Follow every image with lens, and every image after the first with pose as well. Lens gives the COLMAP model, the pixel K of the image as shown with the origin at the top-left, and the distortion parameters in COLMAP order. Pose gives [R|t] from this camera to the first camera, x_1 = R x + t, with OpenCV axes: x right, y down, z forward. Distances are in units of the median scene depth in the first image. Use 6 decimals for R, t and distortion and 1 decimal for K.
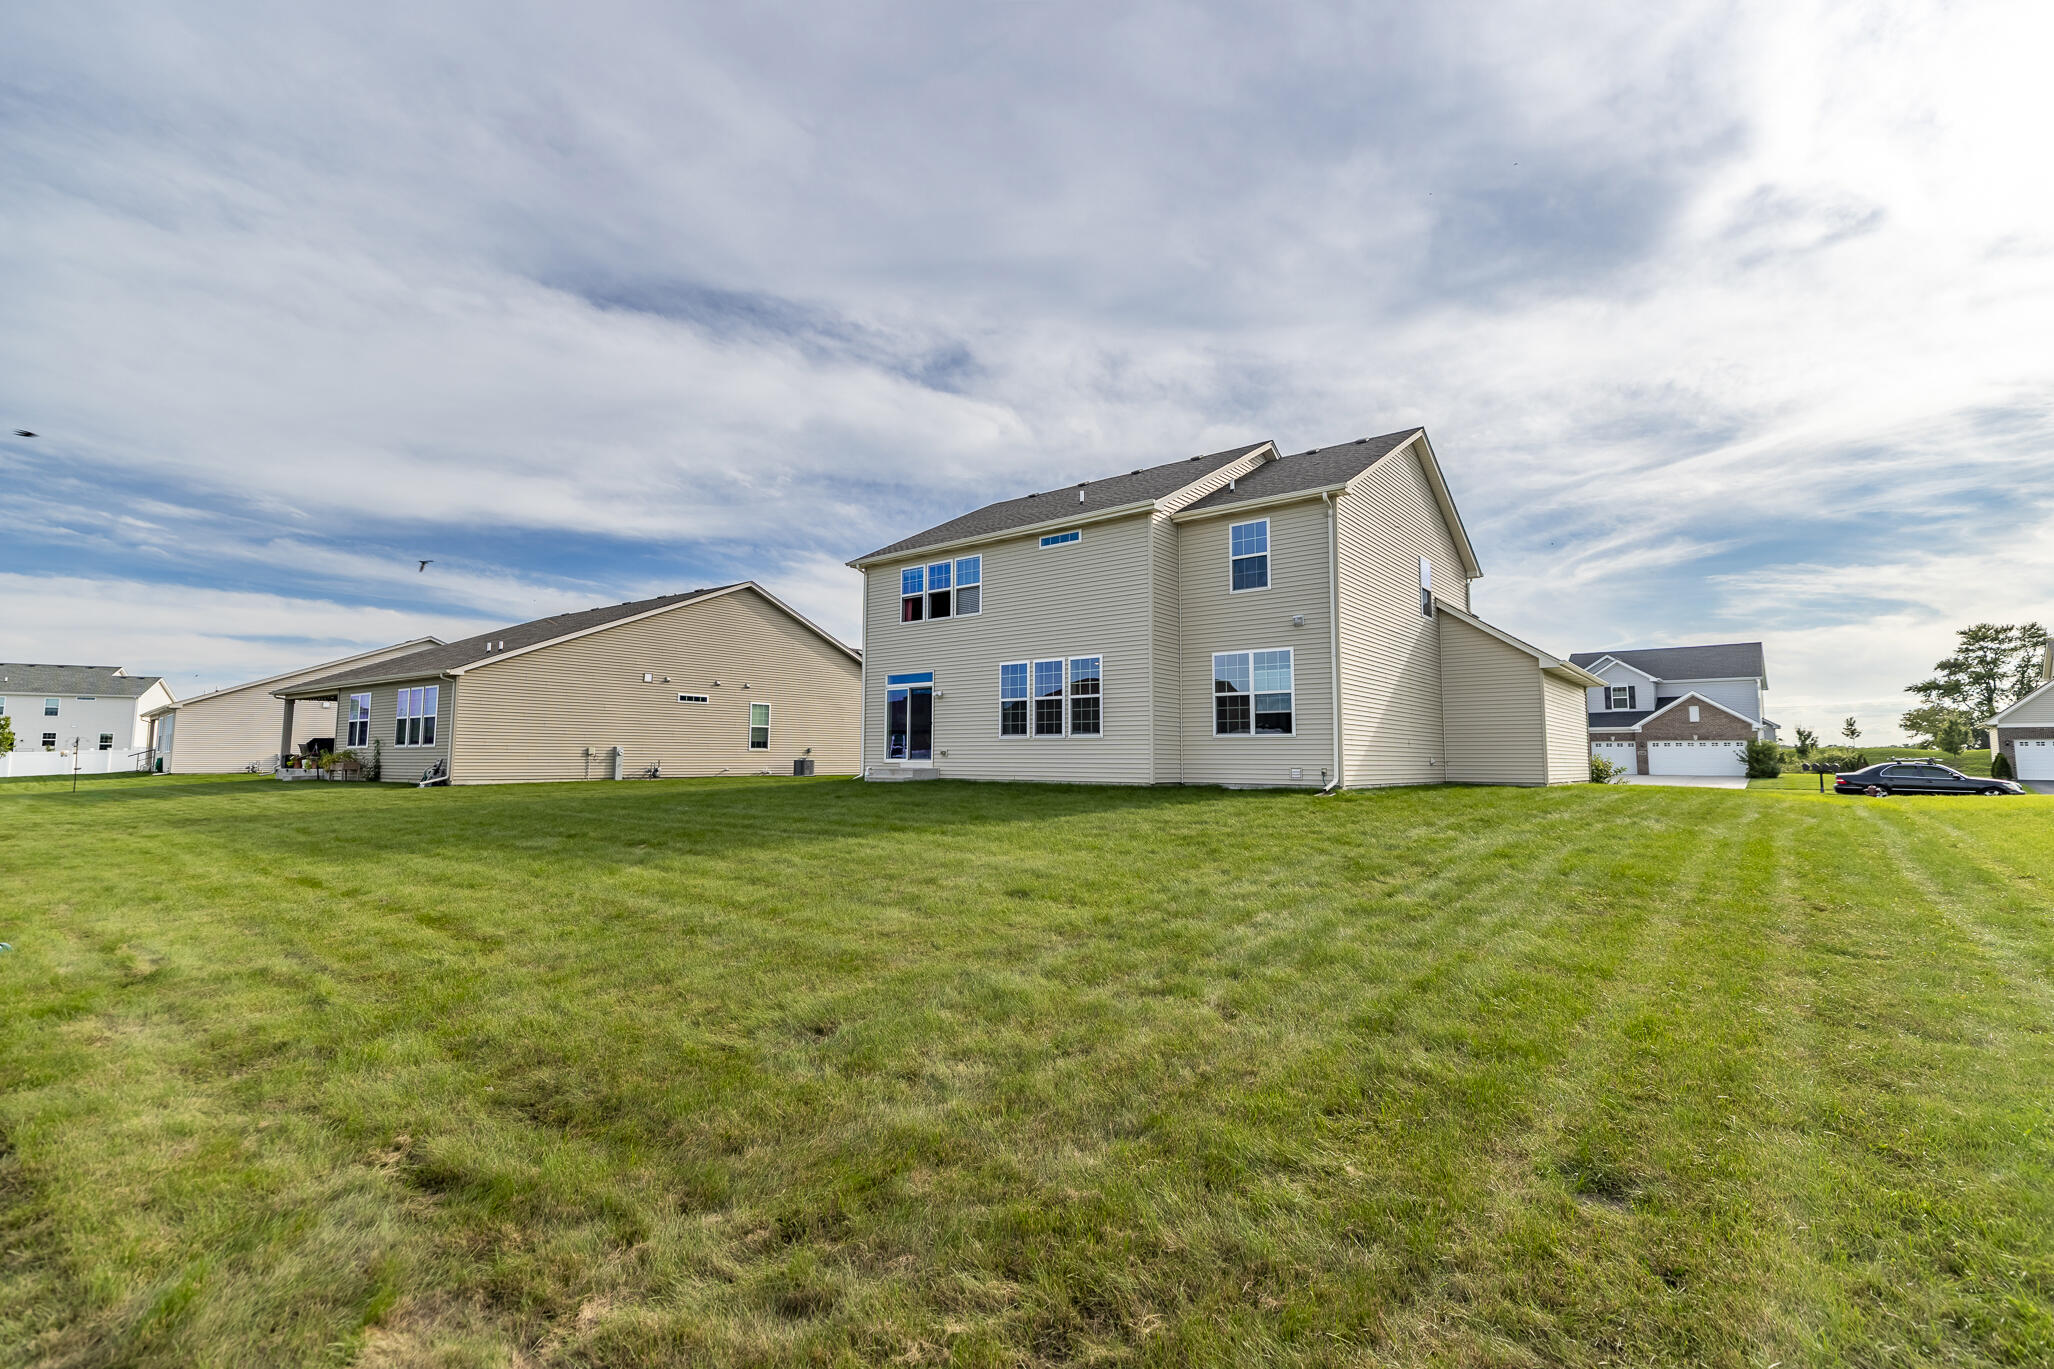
lens RADIAL K [[922.1, 0, 1102.9], [0, 922.1, 663.2], [0, 0, 1]] dist [-0.000652, -0.000063]
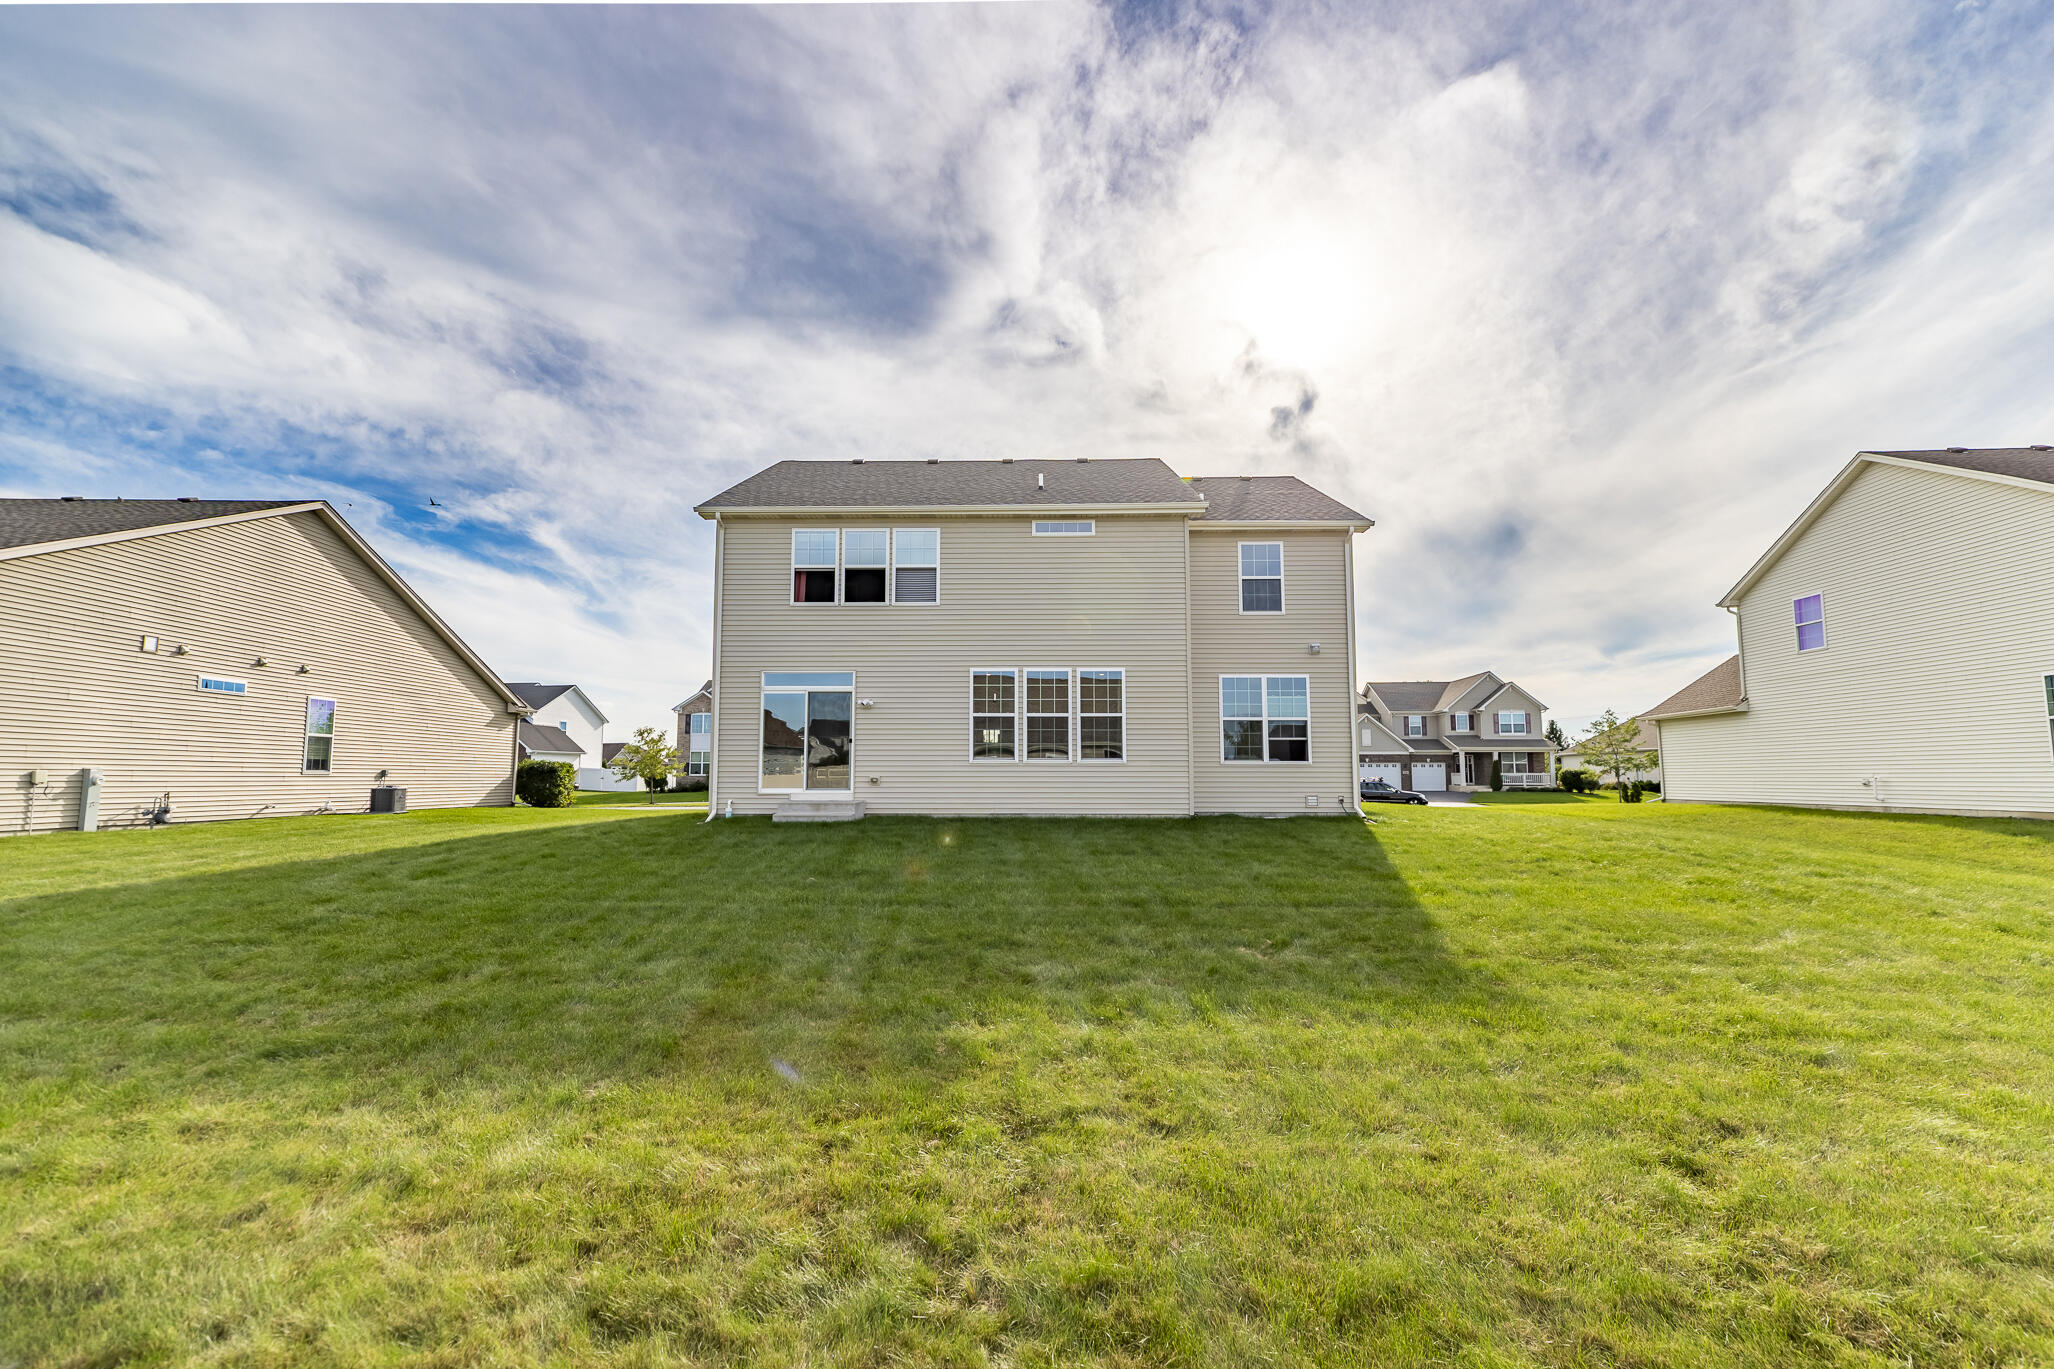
lens RADIAL K [[940.6, 0, 1027.0], [0, 940.6, 684.5], [0, 0, 1]] dist [-0.000340, -0.000055]
pose [[0.796967, 0.056108, 0.601412, -0.518961], [-0.060239, 0.998096, -0.013290, 0.019996], [-0.601012, -0.025637, 0.798829, 0.290567]]
